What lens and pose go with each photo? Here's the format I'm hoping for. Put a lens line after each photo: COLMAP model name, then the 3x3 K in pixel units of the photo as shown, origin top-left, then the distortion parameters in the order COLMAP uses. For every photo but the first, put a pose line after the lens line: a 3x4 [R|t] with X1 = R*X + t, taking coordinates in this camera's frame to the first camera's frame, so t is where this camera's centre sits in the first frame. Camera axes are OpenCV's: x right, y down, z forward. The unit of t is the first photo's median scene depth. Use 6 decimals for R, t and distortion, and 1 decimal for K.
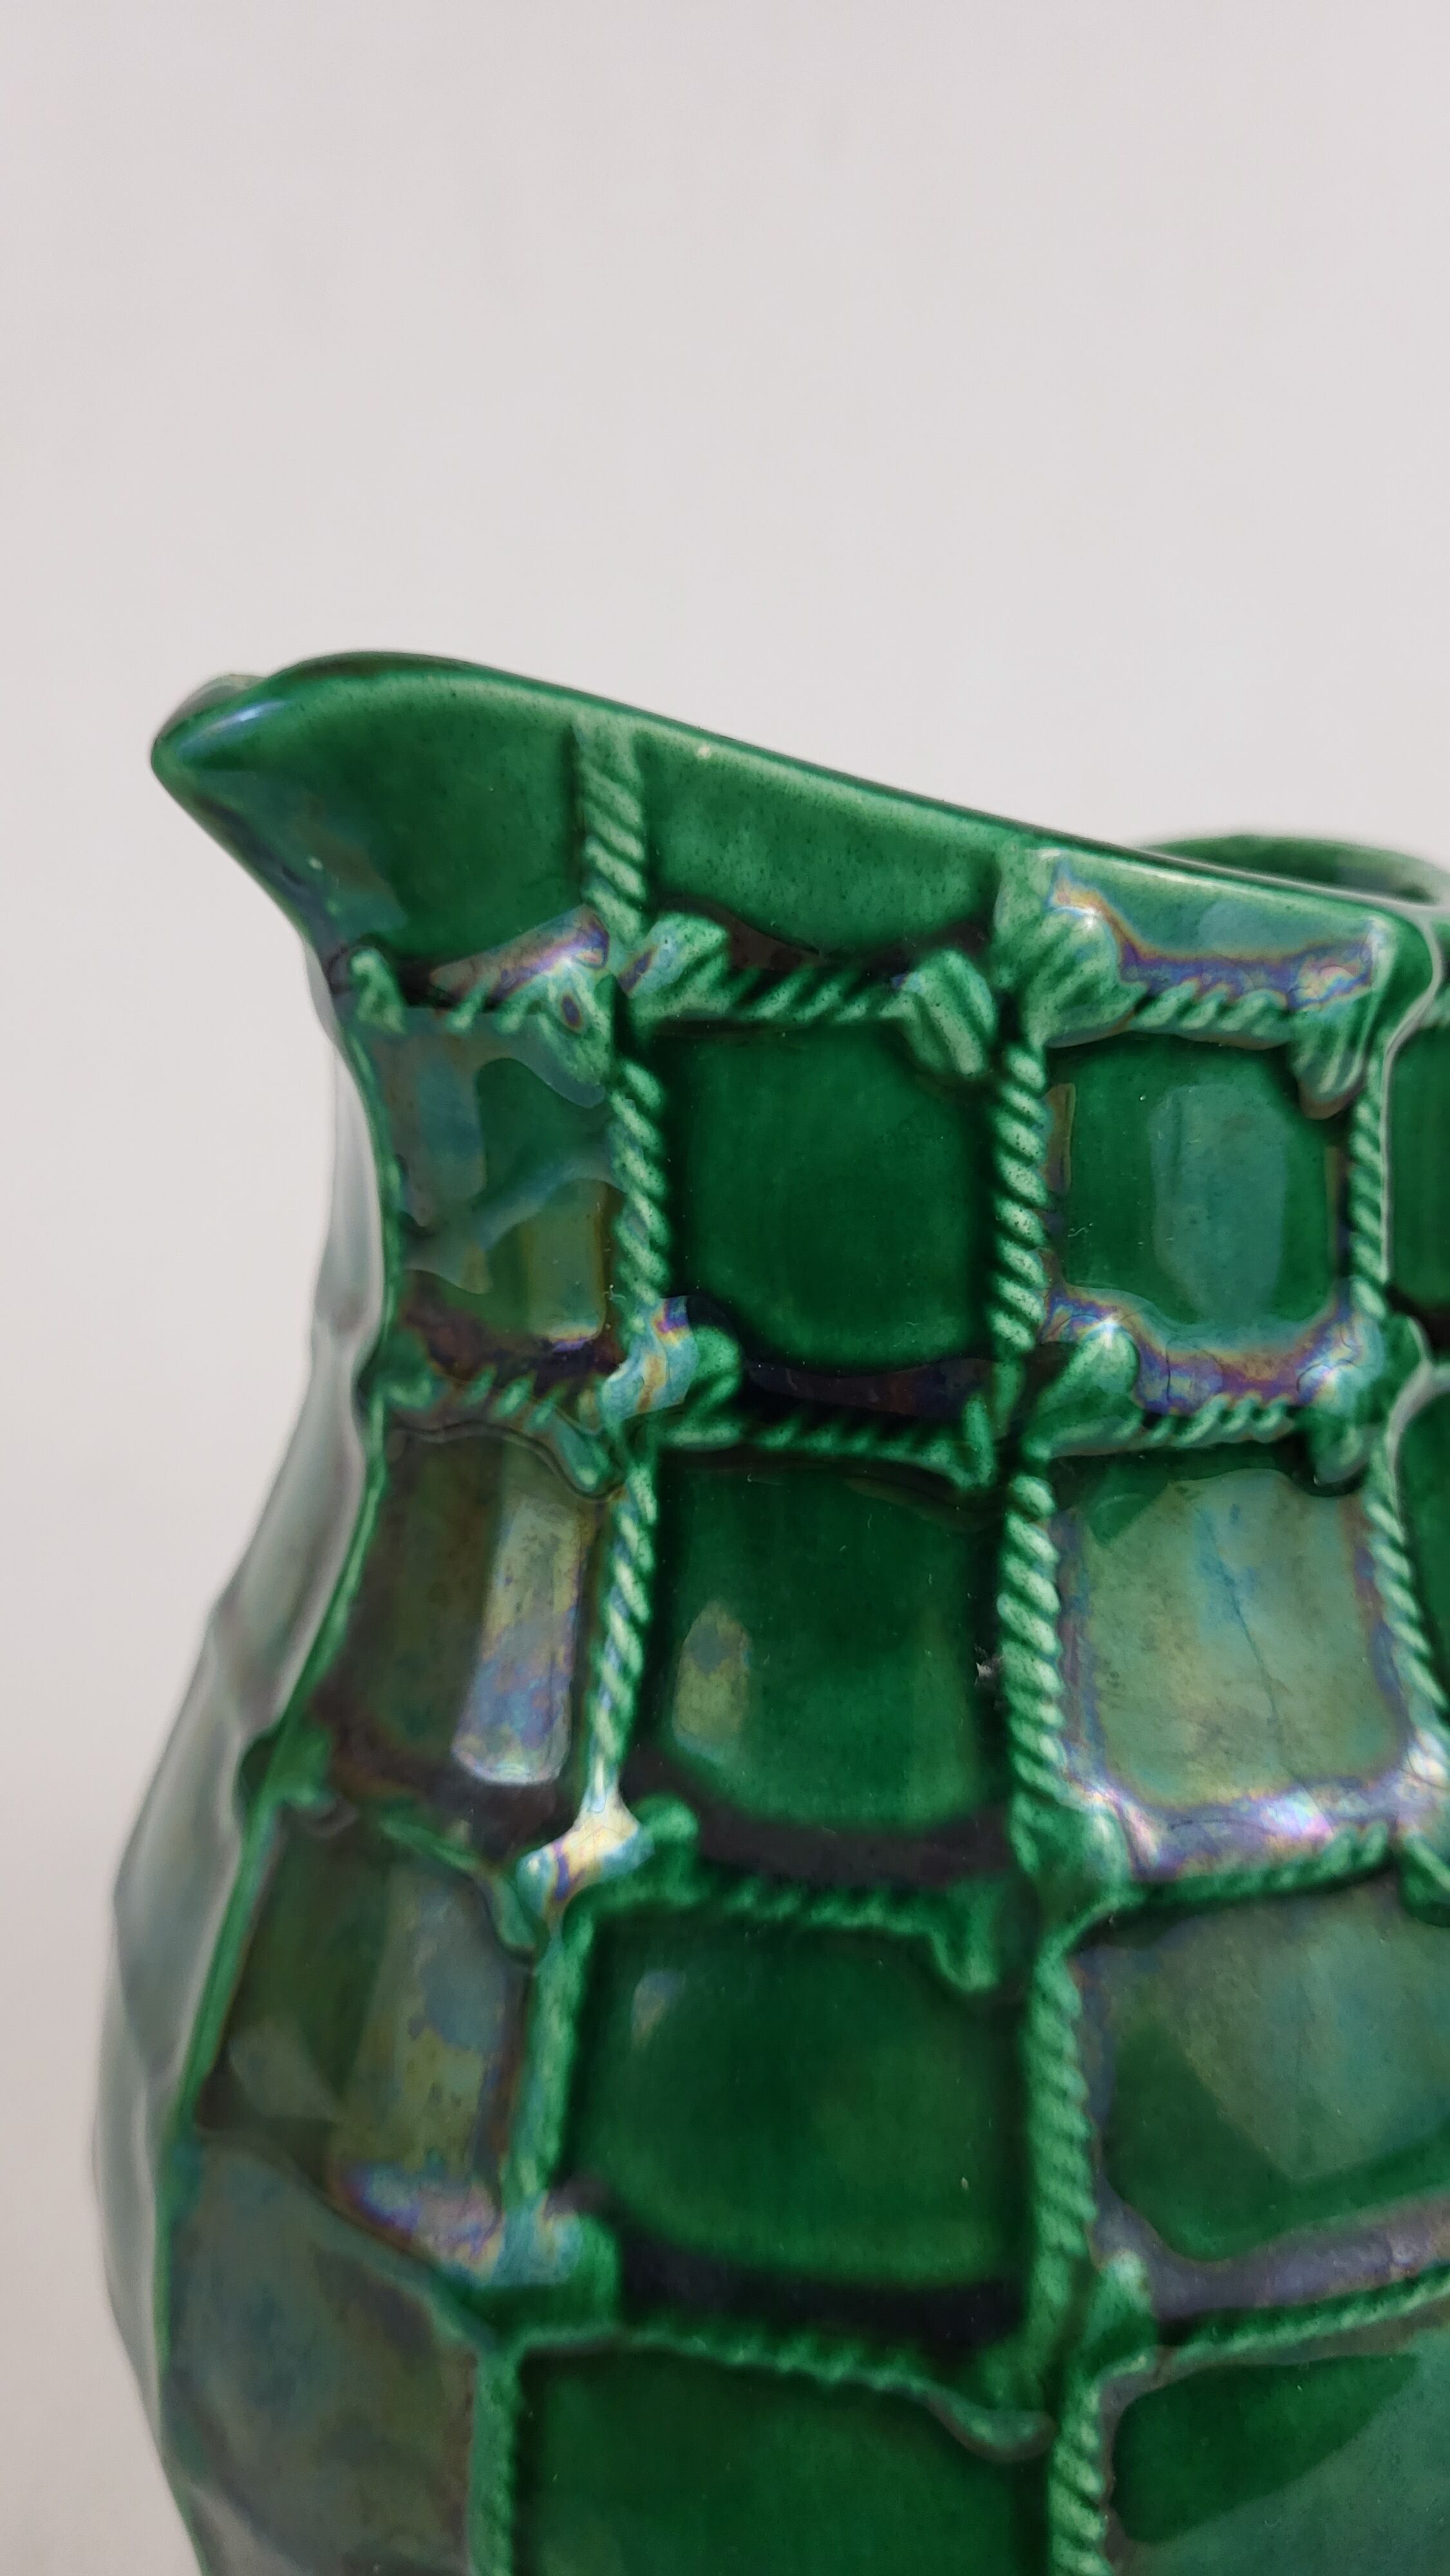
lens RADIAL K [[2032.8, 0, 729.5], [0, 2032.8, 1265.9], [0, 0, 1]] dist [-0.056277, 0.014049]
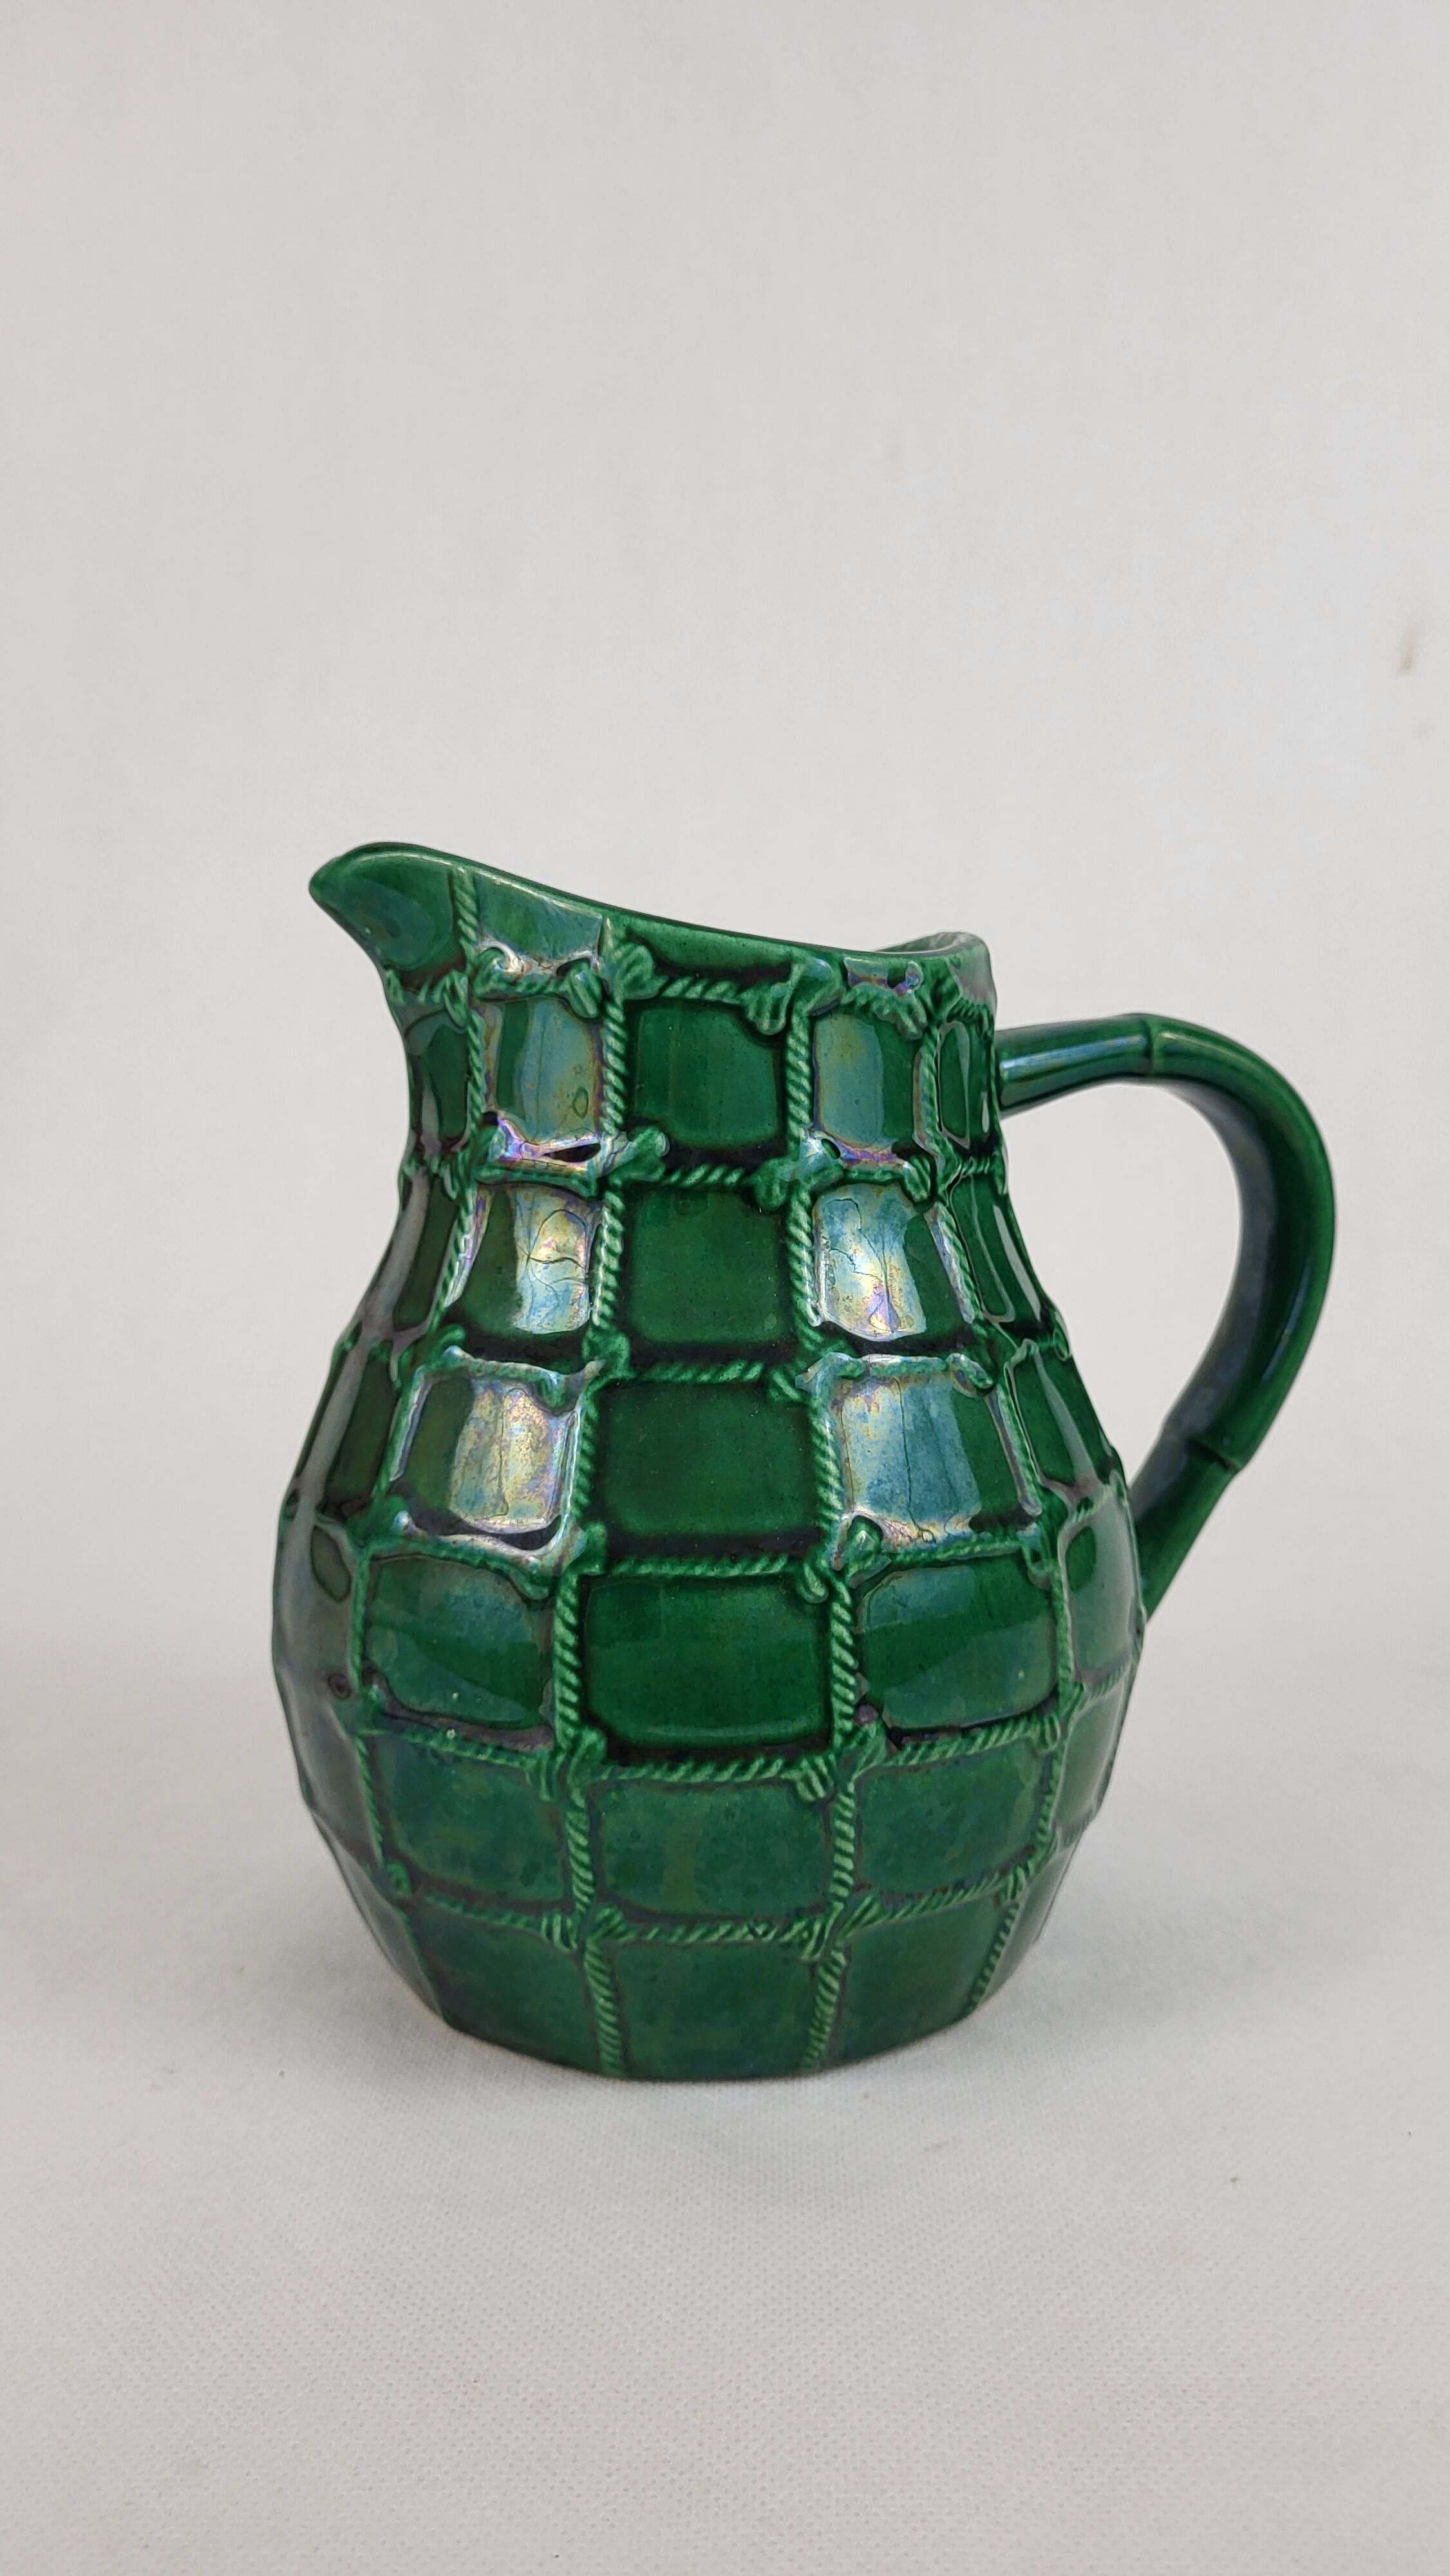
lens RADIAL K [[2032.8, 0, 731.4], [0, 2032.8, 1291.2], [0, 0, 1]] dist [-0.056277, 0.014049]
pose [[0.941387, 0.053738, -0.333019, 1.055132], [-0.080780, 0.994417, -0.067886, 0.363468], [0.327512, 0.090809, 0.940473, -1.100445]]
